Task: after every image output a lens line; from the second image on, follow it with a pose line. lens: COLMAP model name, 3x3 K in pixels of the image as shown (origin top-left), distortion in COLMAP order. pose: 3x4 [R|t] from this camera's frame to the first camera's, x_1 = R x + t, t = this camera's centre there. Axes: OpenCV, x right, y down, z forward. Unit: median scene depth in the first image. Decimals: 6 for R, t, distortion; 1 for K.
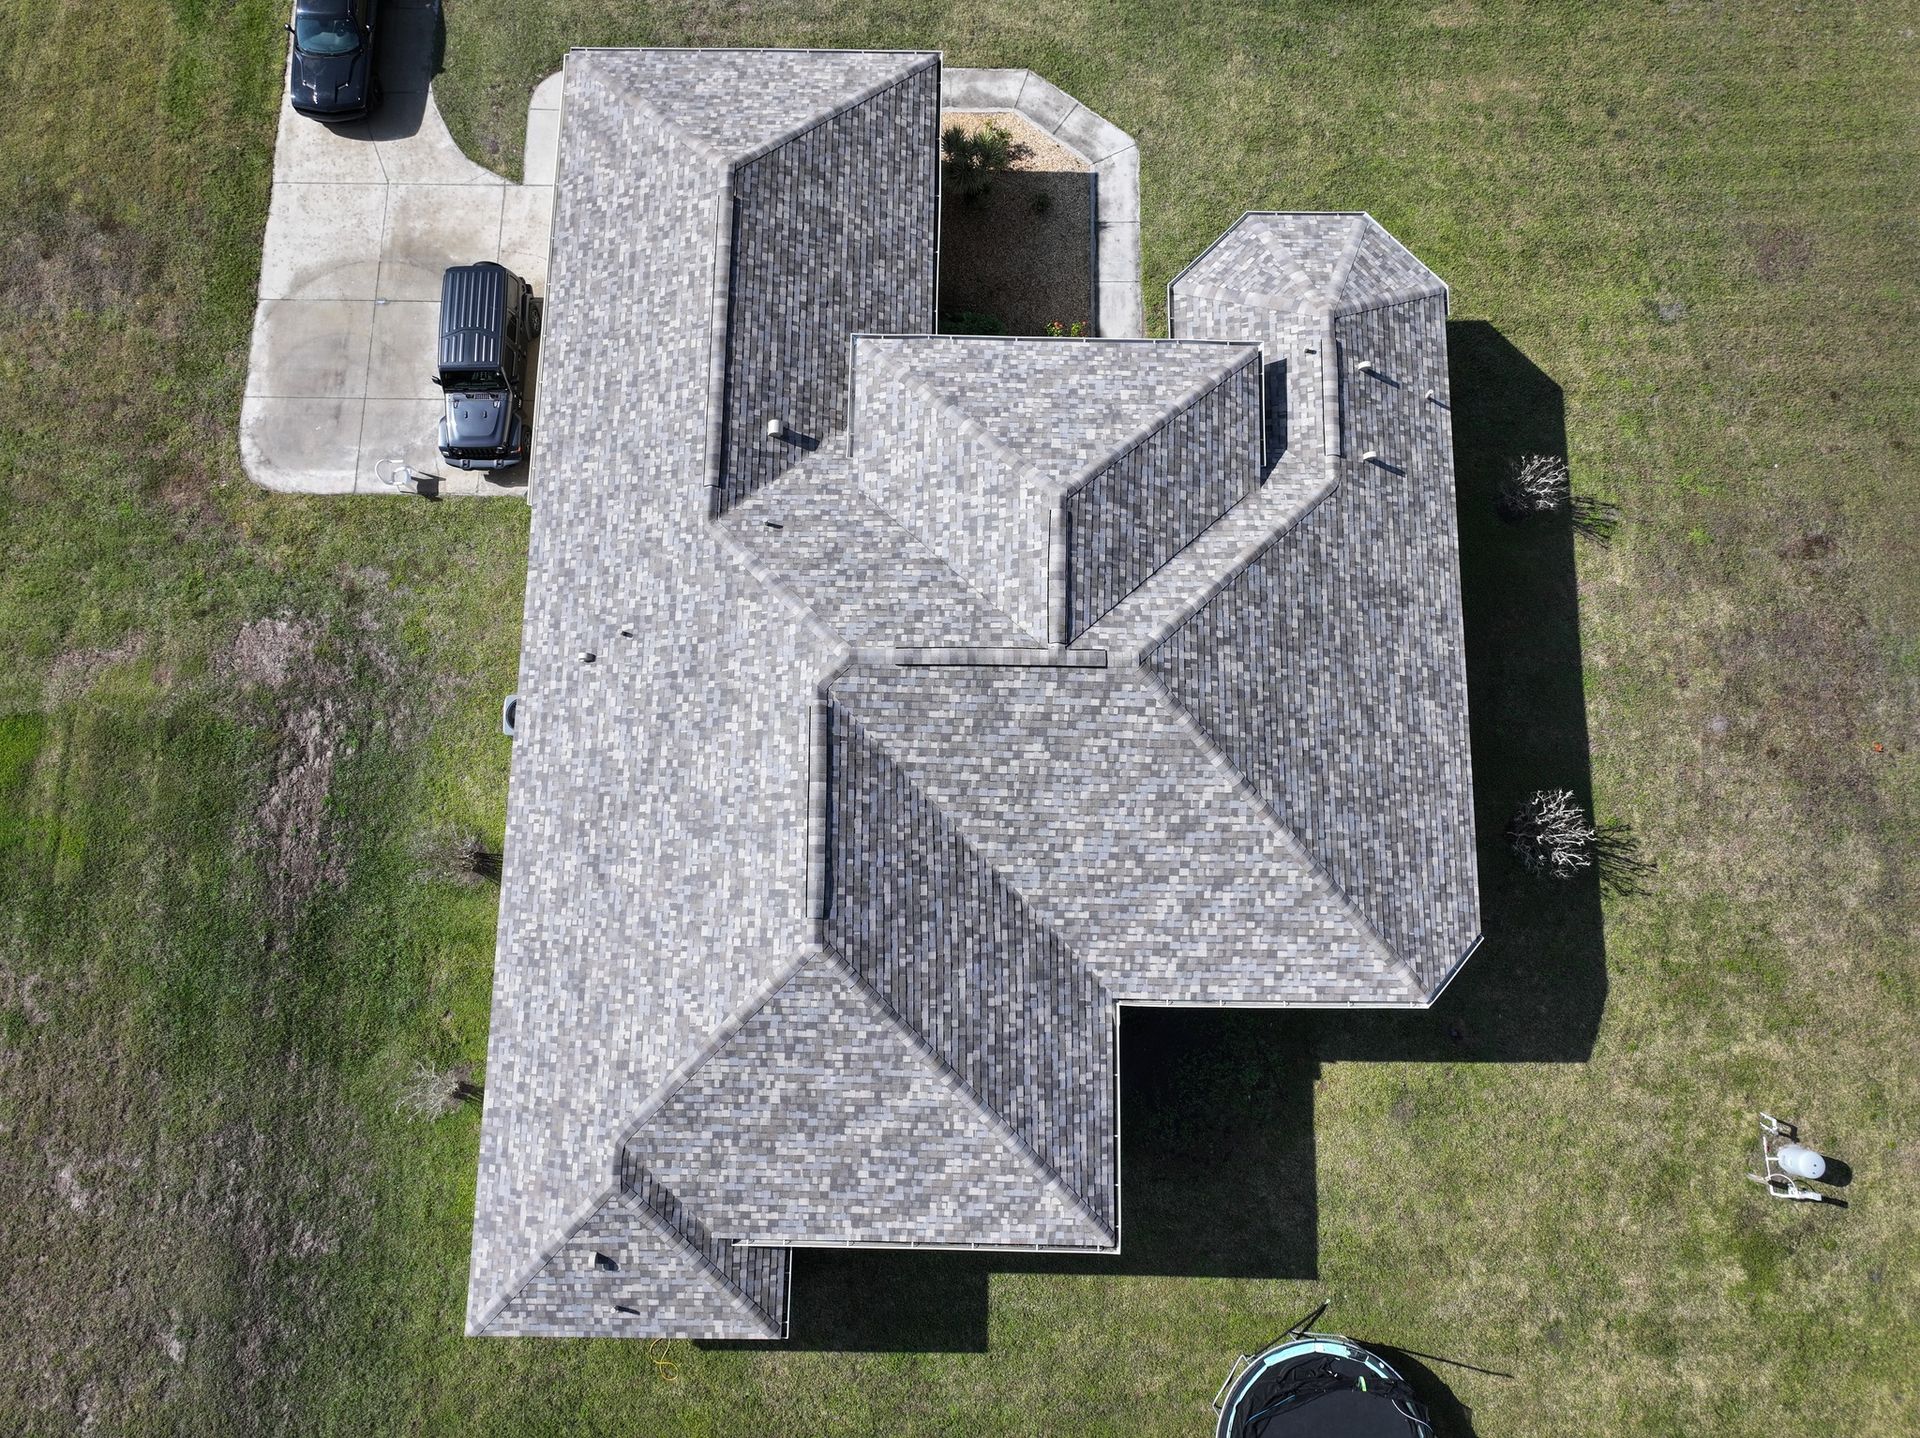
lens RADIAL K [[1340.4, 0, 960.2], [0, 1340.4, 719.1], [0, 0, 1]] dist [-0.003335, 0.014767]
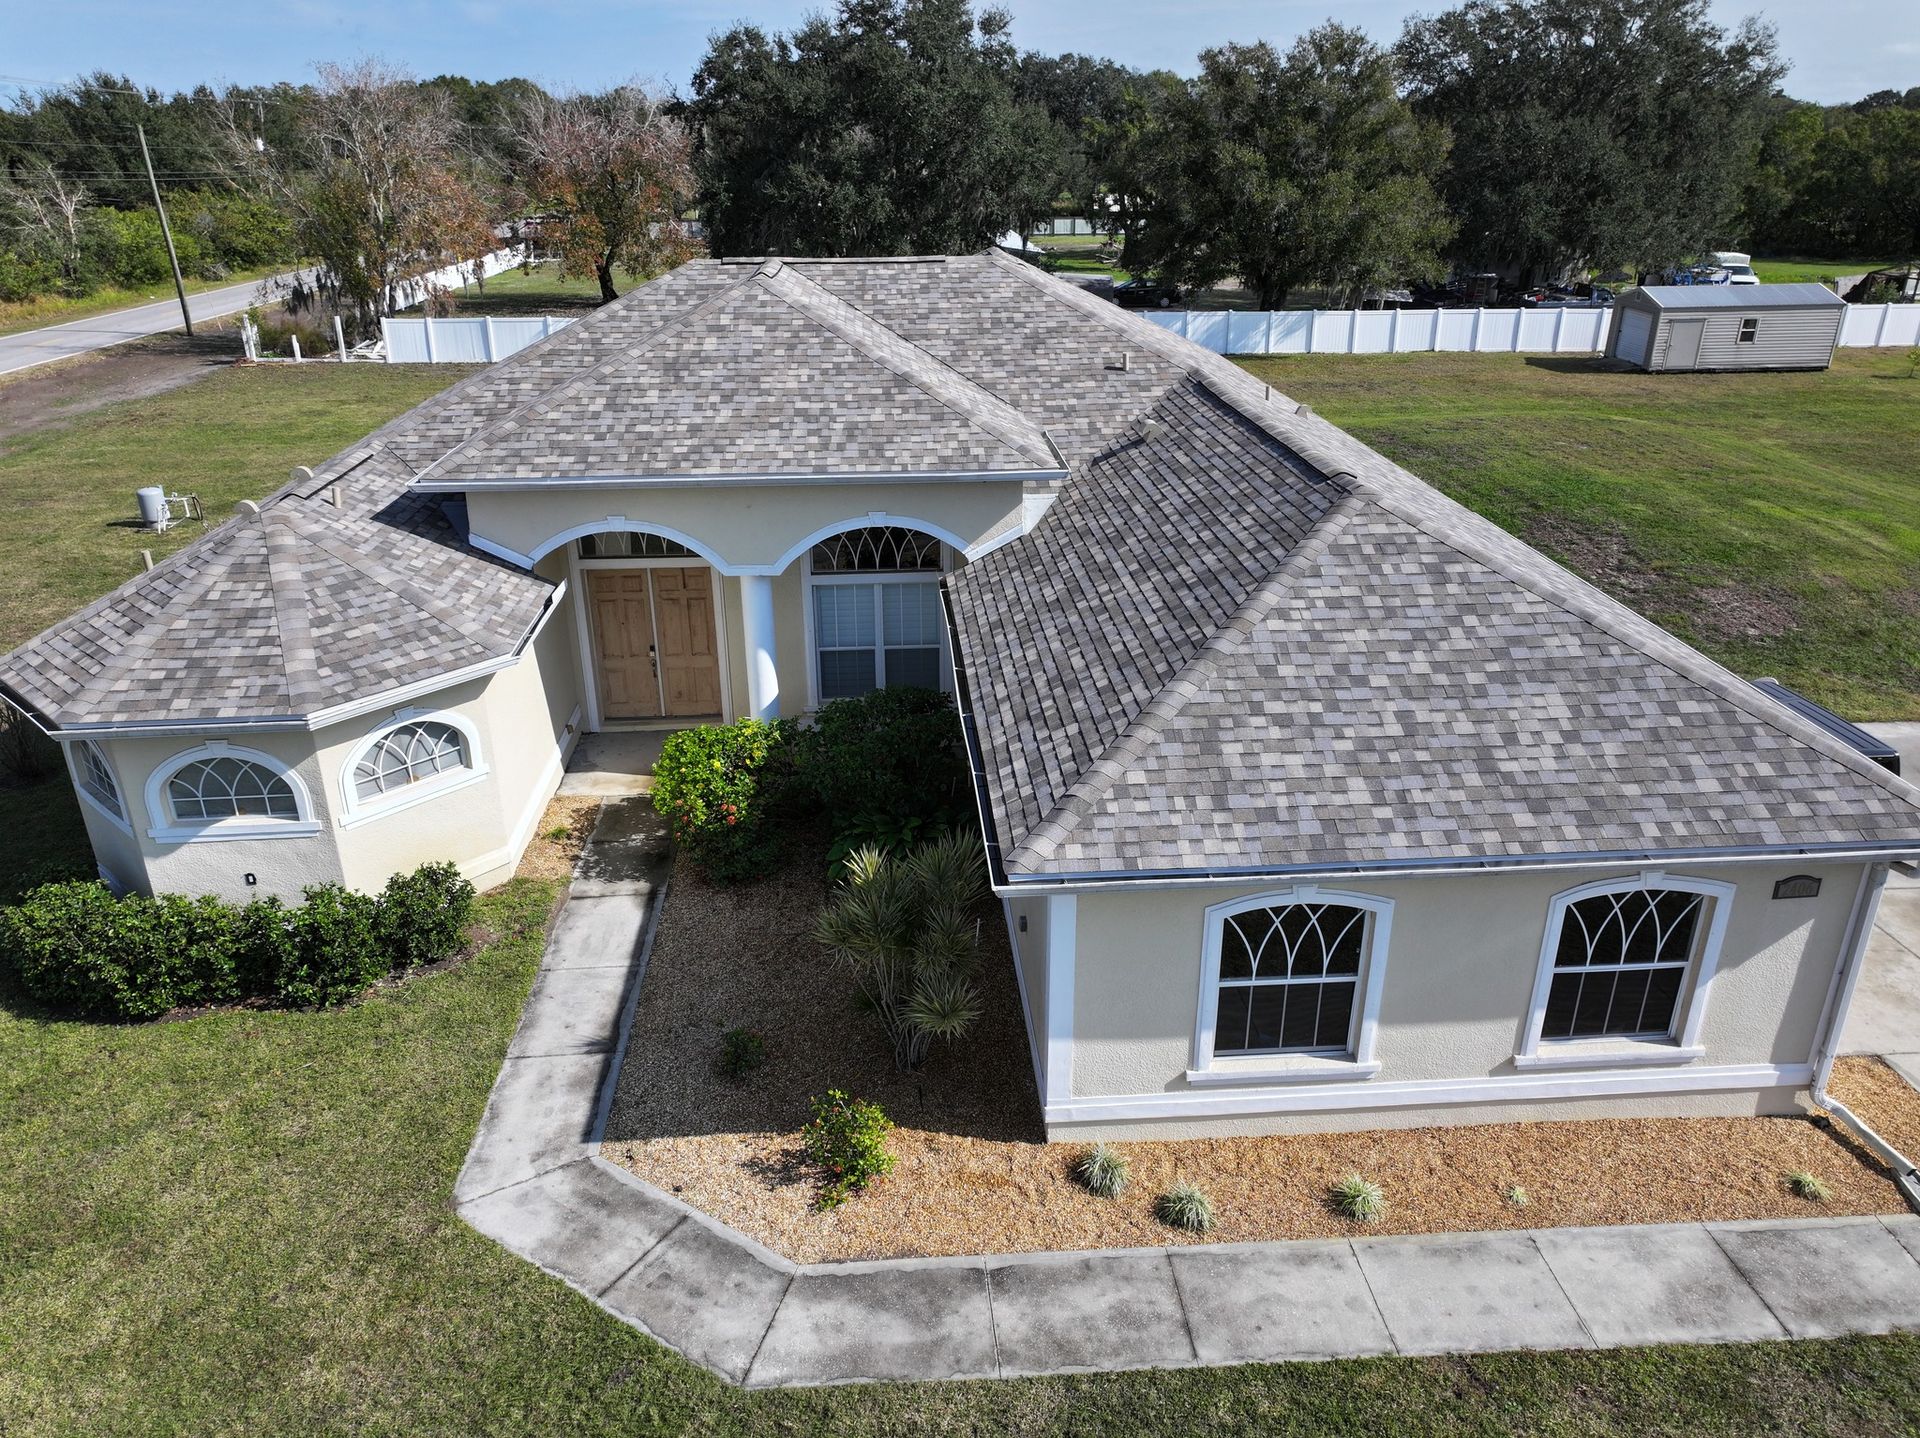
lens RADIAL K [[1340.4, 0, 957.7], [0, 1340.4, 719.5], [0, 0, 1]] dist [-0.003335, 0.014767]
pose [[-0.996598, 0.048878, -0.066351, 0.016061], [-0.075360, -0.214652, 0.973779, -0.771049], [0.033354, 0.975467, 0.217605, 0.816247]]
